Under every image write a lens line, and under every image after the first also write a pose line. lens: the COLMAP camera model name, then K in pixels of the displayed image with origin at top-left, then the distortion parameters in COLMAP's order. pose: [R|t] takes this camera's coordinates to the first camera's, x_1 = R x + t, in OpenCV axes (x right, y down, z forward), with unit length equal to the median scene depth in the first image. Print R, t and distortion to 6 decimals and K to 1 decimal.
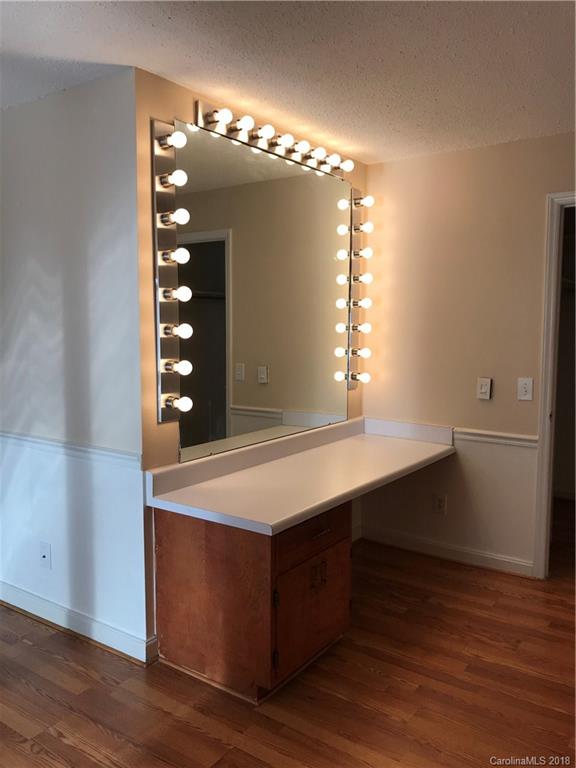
lens RADIAL K [[631.3, 0, 288.0], [0, 631.3, 384.0], [0, 0, 1]] dist [0.004155, 0.000427]
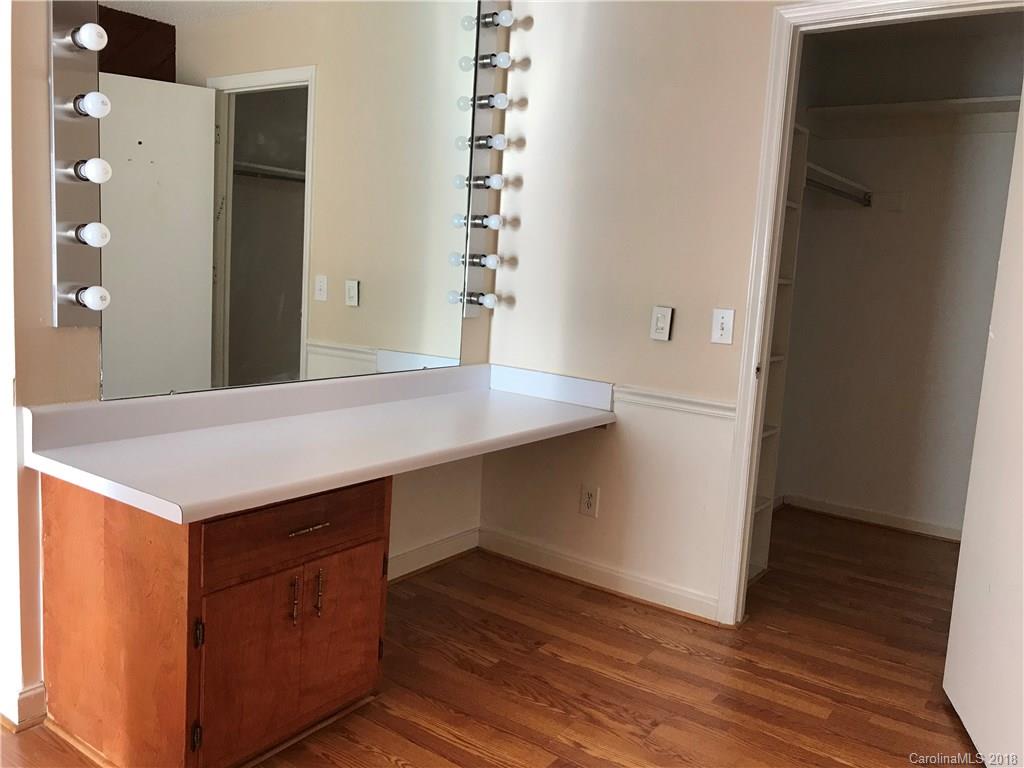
lens RADIAL K [[841.8, 0, 512.0], [0, 841.8, 384.0], [0, 0, 1]] dist [0.004155, 0.000427]
pose [[0.998458, 0.055452, -0.002589, 0.225007], [-0.055307, 0.997690, 0.039441, 0.057862], [0.004770, -0.039237, 0.999219, 0.210236]]
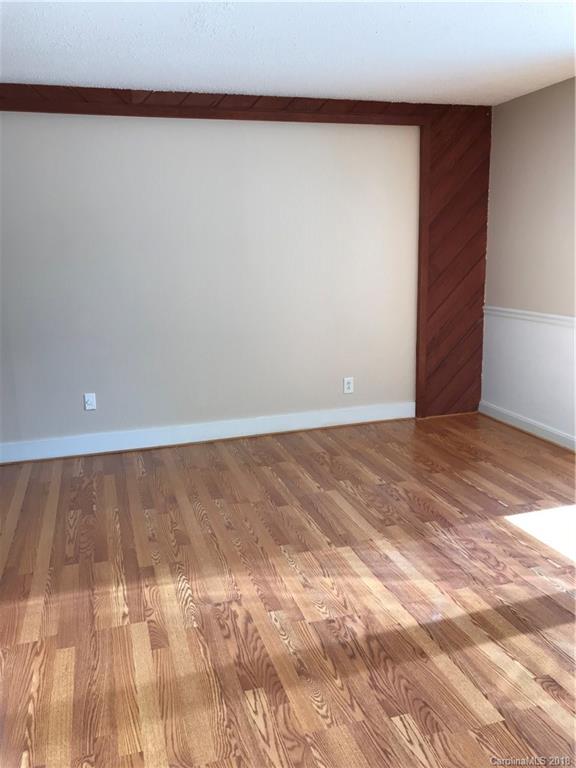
lens RADIAL K [[631.3, 0, 288.0], [0, 631.3, 384.0], [0, 0, 1]] dist [0.004155, 0.000427]
pose [[-0.786421, -0.111355, 0.607571, -1.001625], [0.084344, 0.955044, 0.284212, -0.105230], [-0.611905, 0.274755, -0.741675, 1.265492]]
